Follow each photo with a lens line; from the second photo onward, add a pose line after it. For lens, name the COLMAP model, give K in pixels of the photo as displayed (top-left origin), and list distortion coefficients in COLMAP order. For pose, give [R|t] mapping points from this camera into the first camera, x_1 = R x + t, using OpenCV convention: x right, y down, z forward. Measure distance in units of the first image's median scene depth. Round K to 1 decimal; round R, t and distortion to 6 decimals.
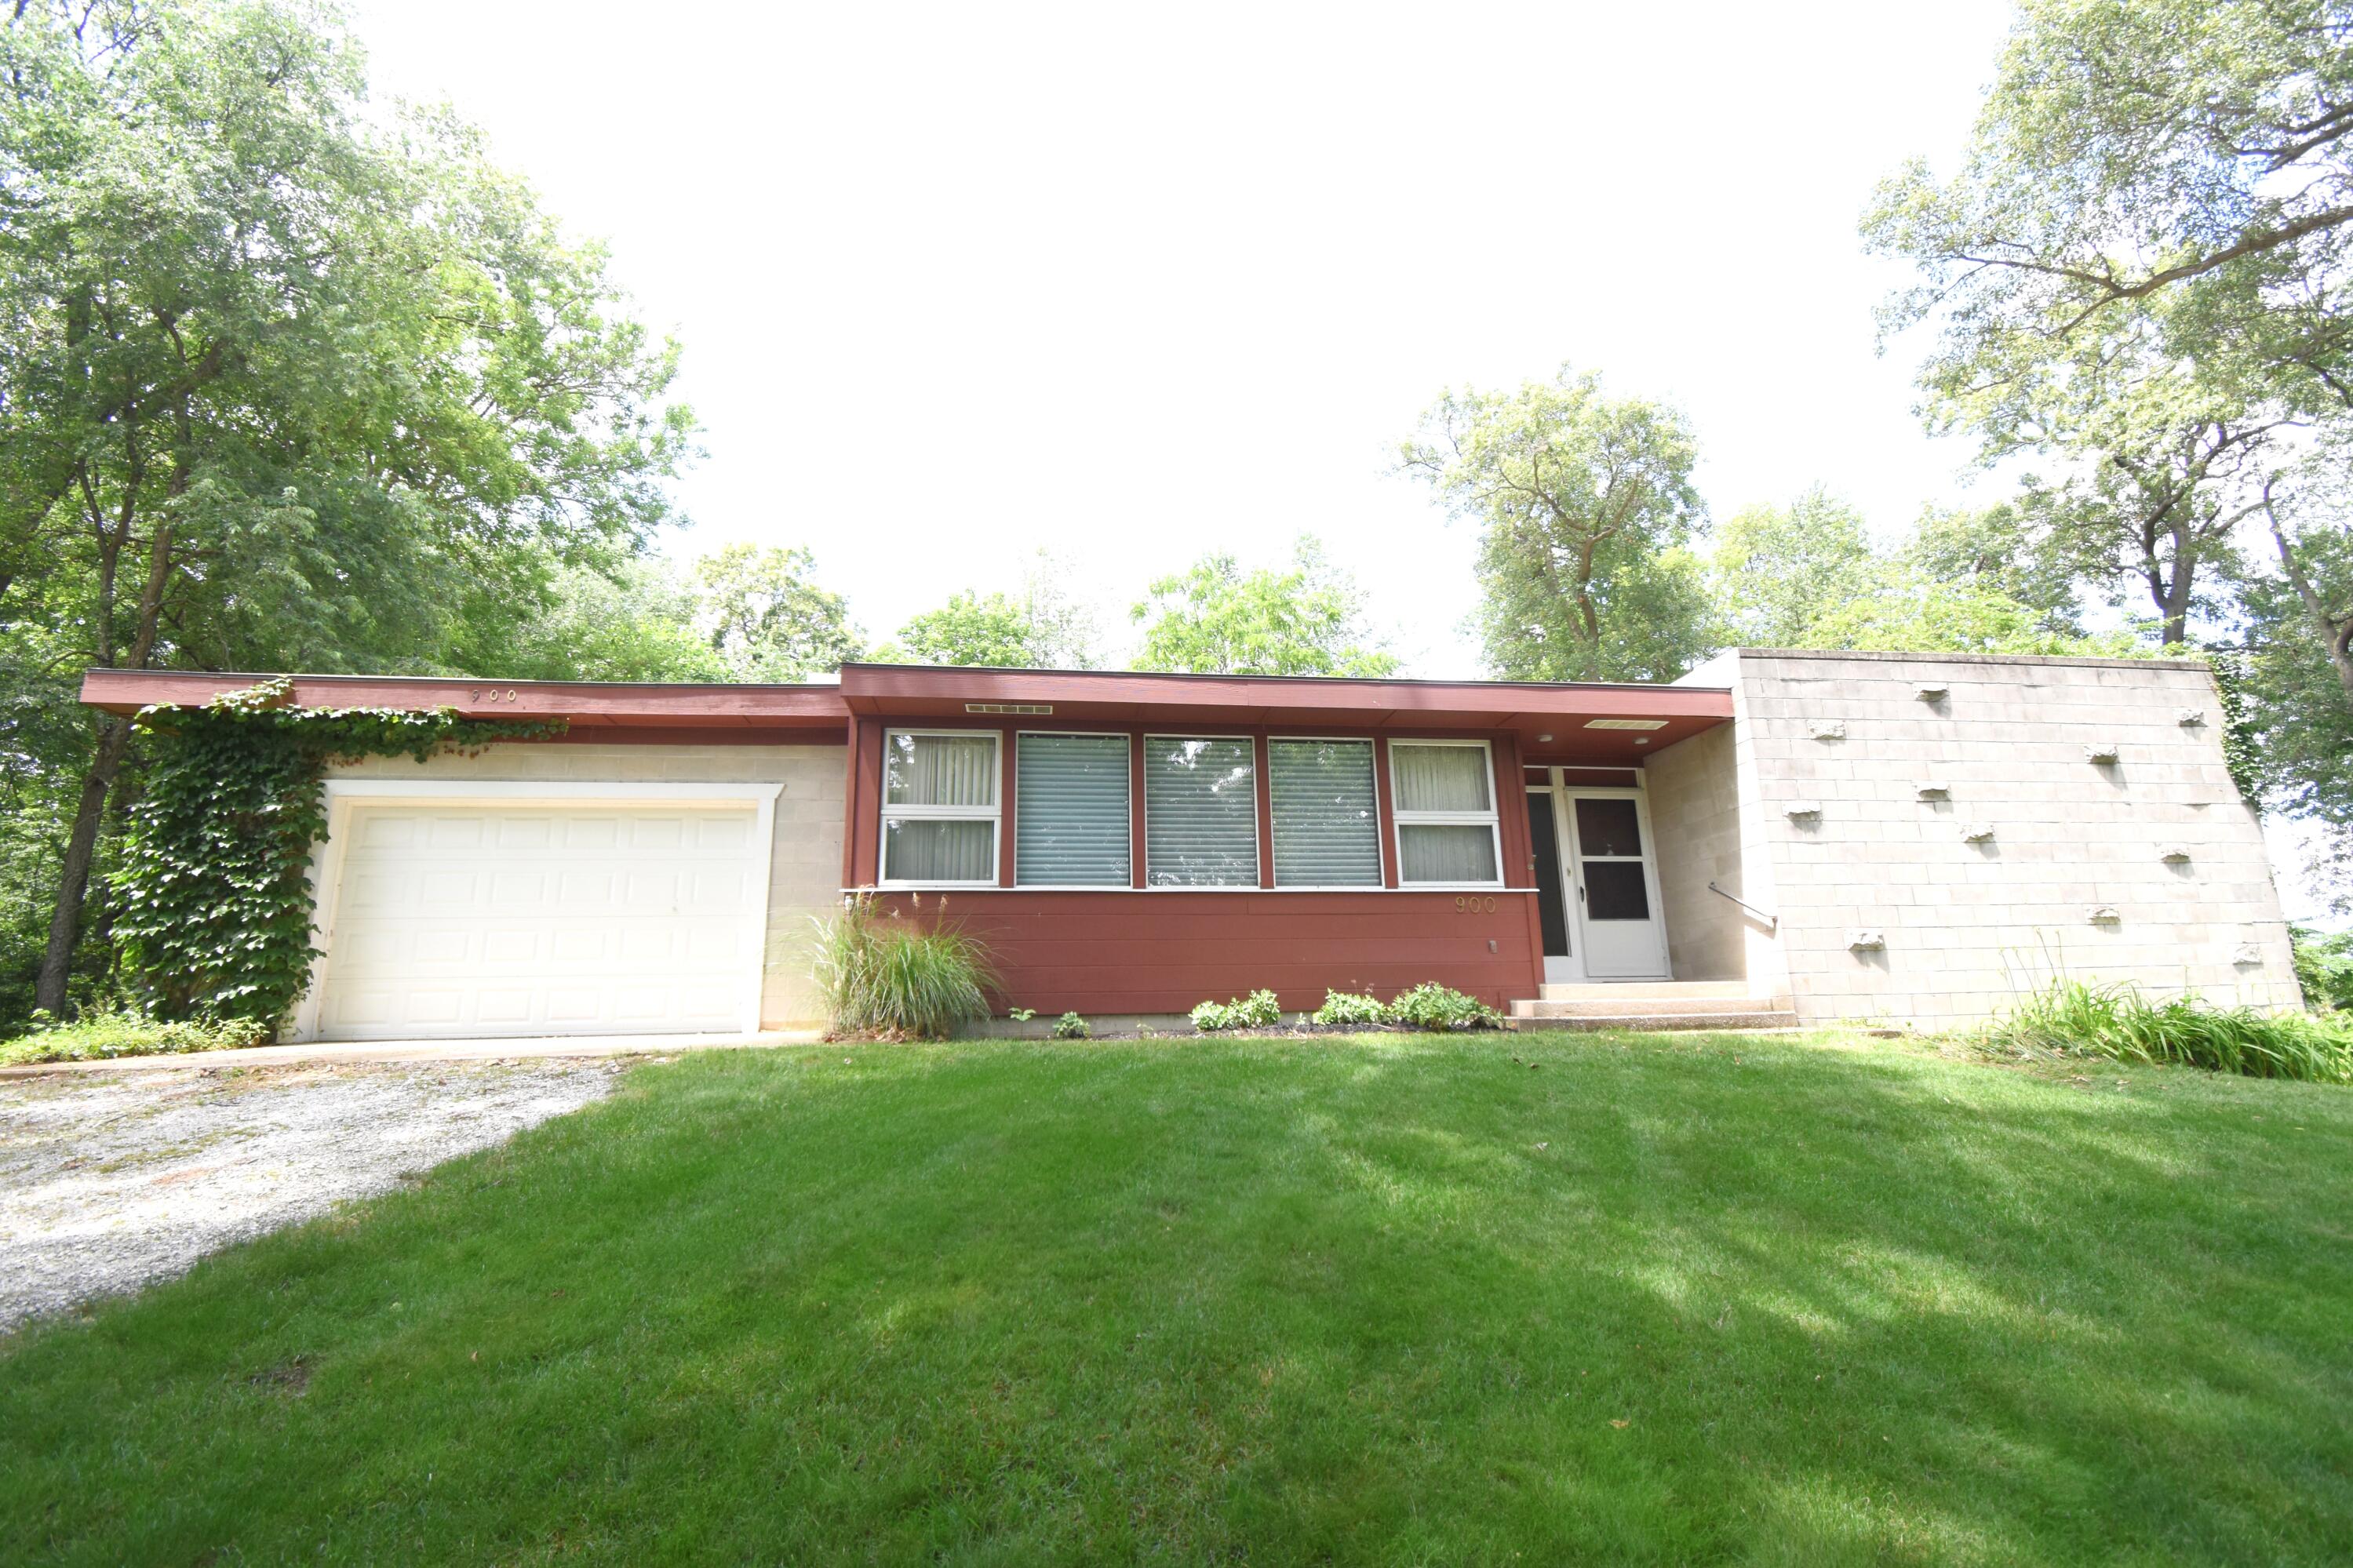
lens RADIAL K [[1077.7, 0, 1176.5], [0, 1077.7, 784.0], [0, 0, 1]] dist [0.022104, -0.029499]
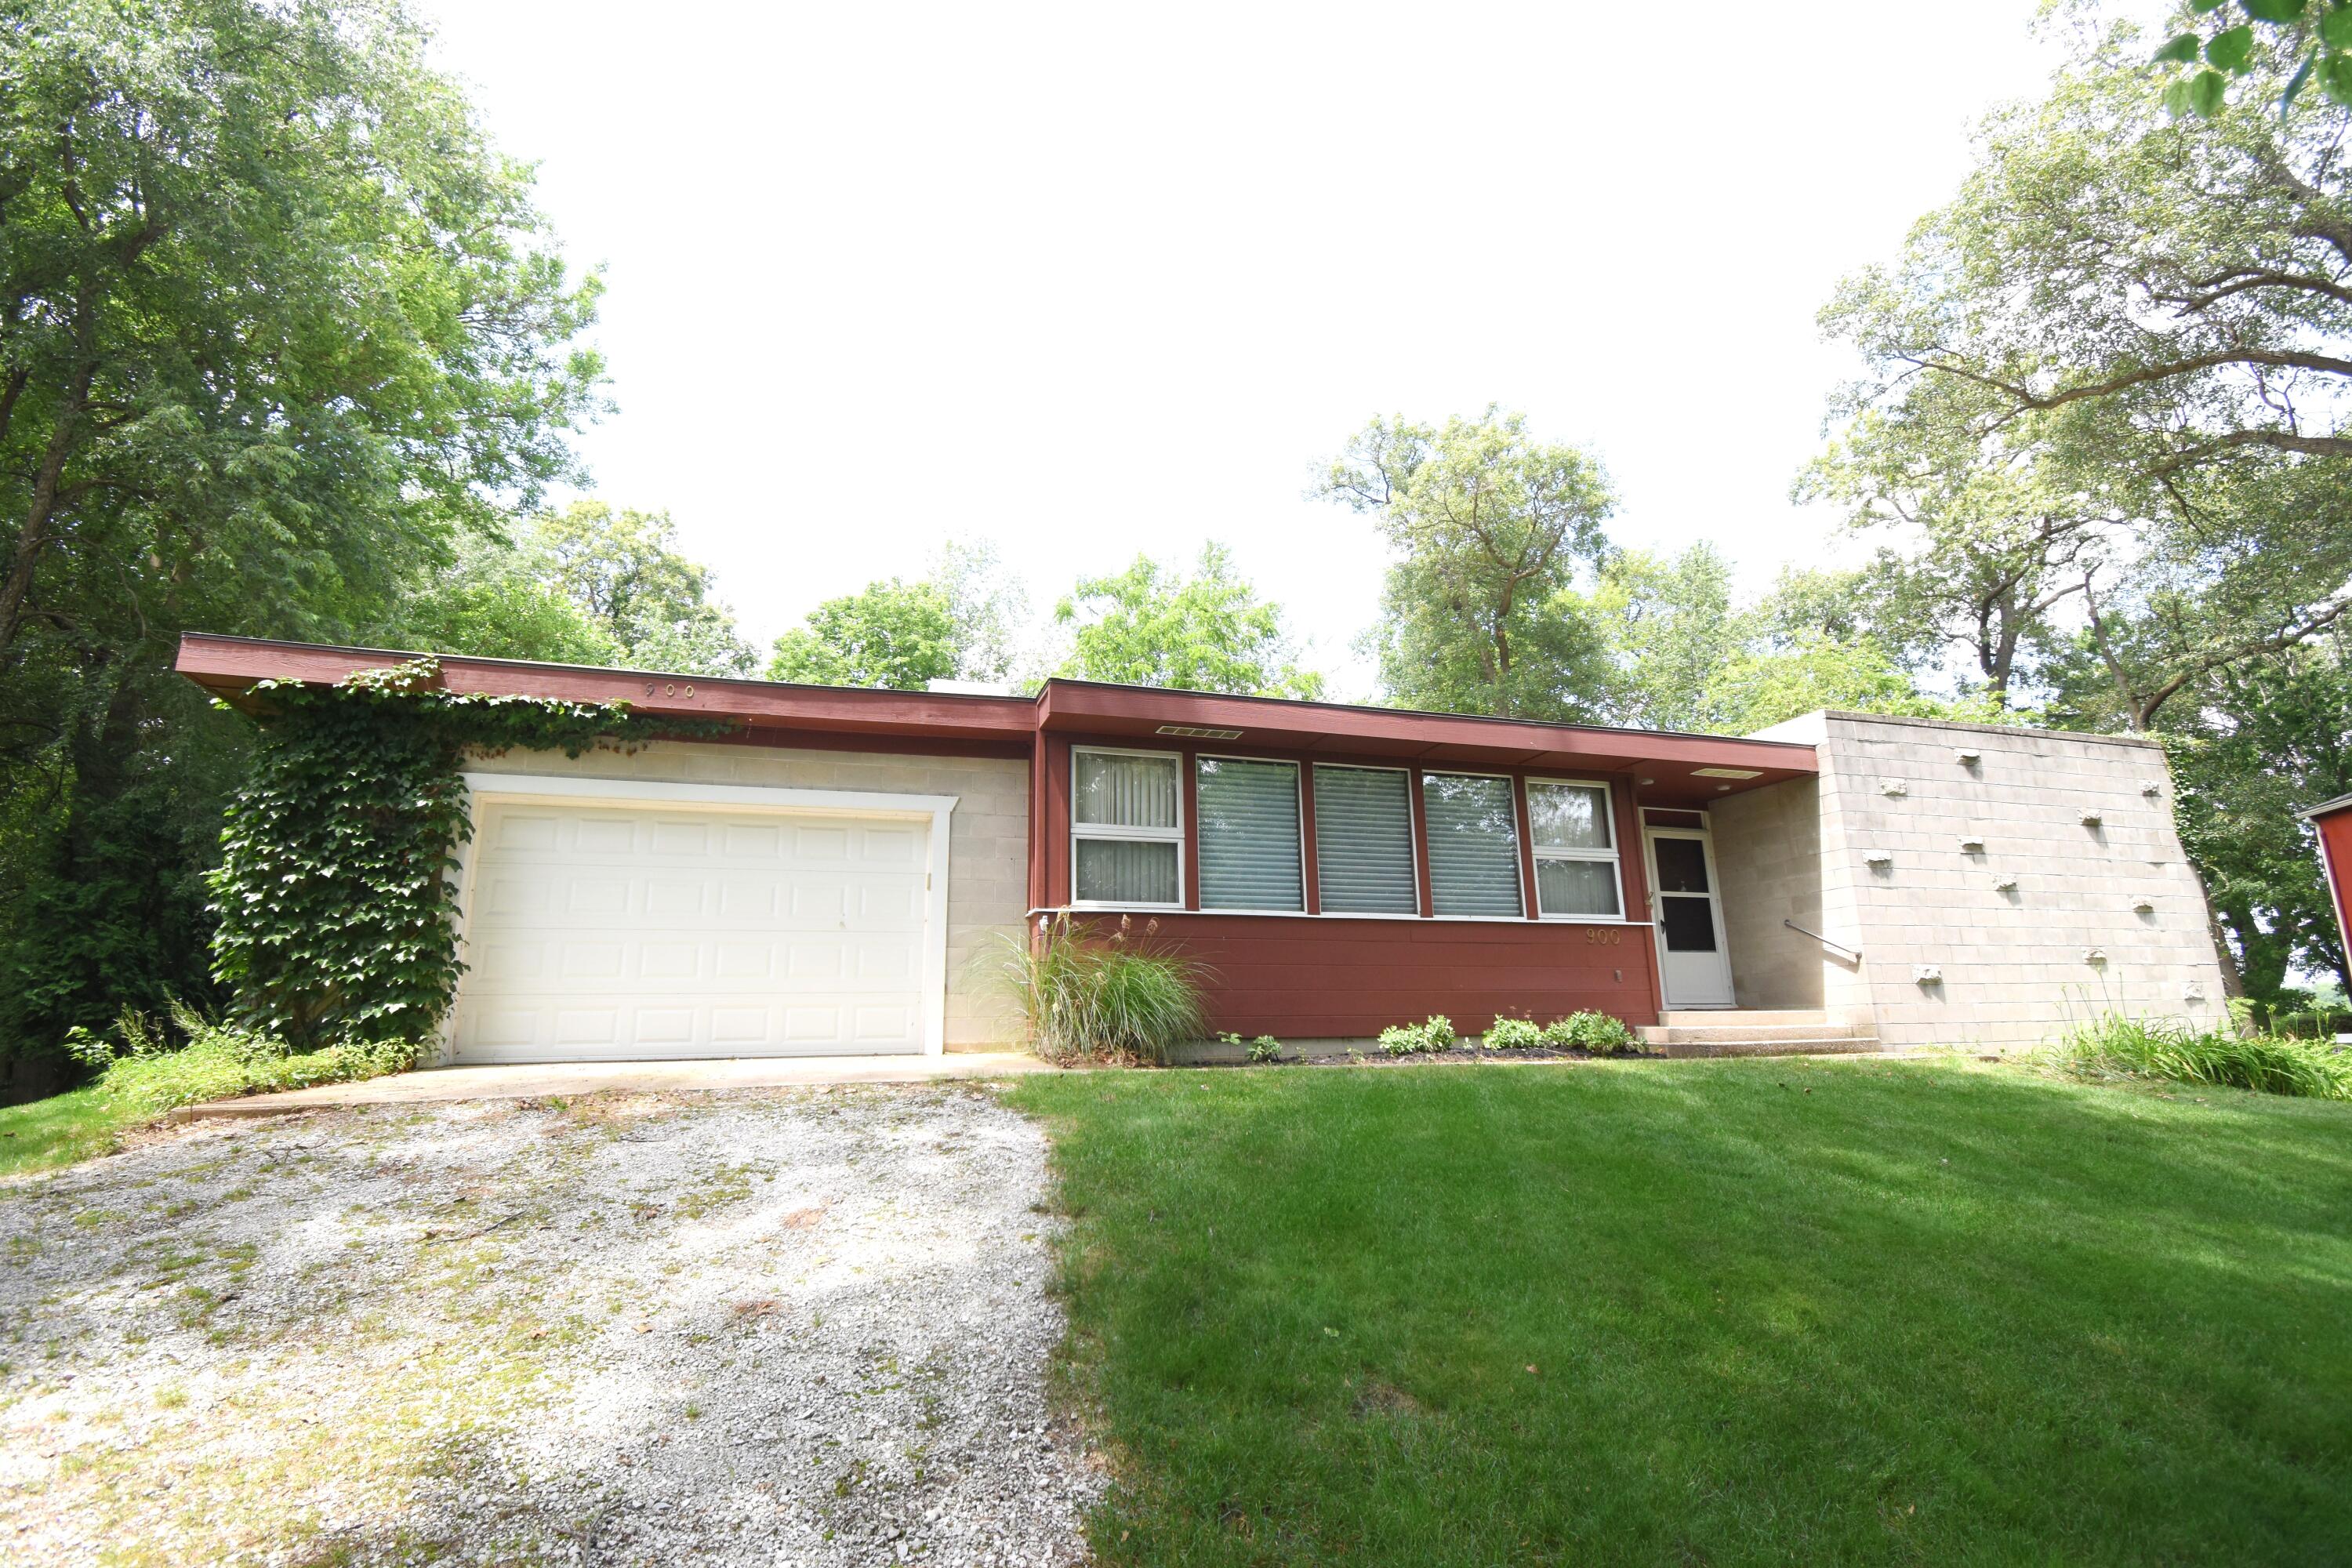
lens RADIAL K [[1118.3, 0, 1176.0], [0, 1118.3, 784.0], [0, 0, 1]] dist [0.020923, -0.030843]
pose [[0.984065, 0.044141, 0.172244, -0.347667], [-0.043473, 0.999025, -0.007651, -0.012452], [-0.172413, 0.000042, 0.985025, -0.020320]]
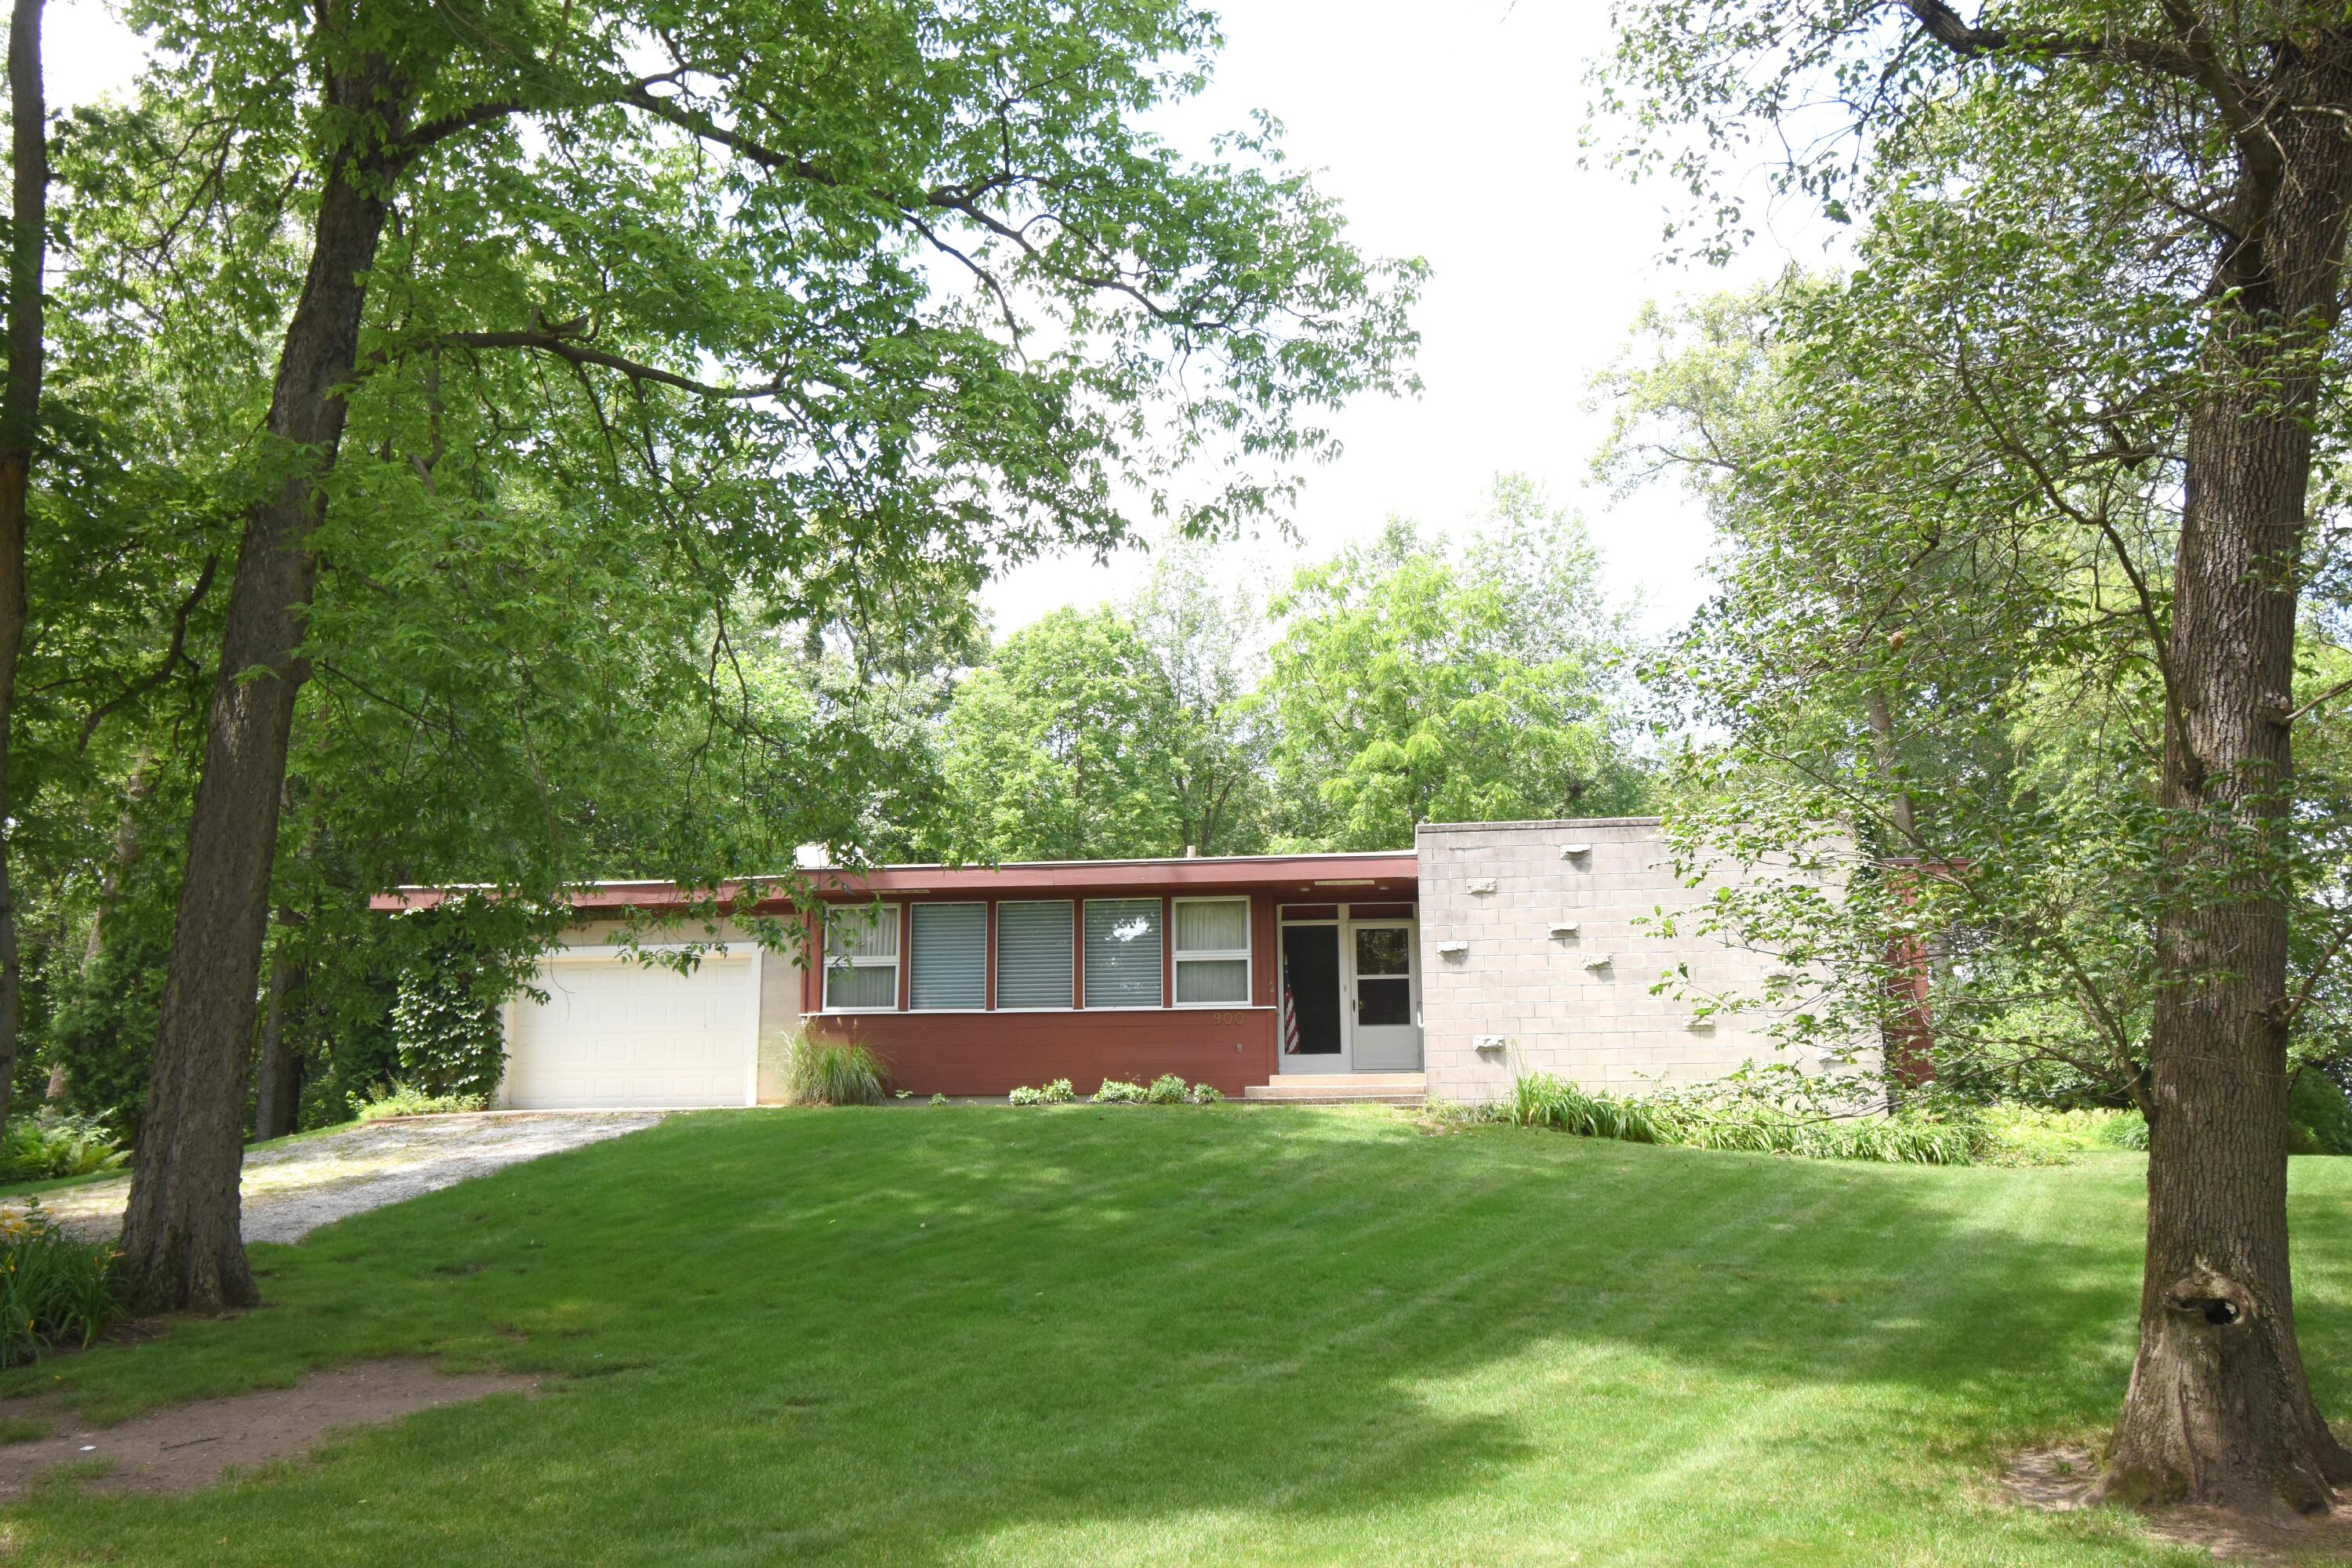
lens RADIAL K [[1975.9, 0, 1176.0], [0, 1975.9, 784.0], [0, 0, 1]] dist [0.003148, -0.015870]
pose [[0.966562, -0.036173, -0.253868, 0.897747], [0.045827, 0.998430, 0.032218, -0.284201], [0.252303, -0.042775, 0.966702, -1.513035]]
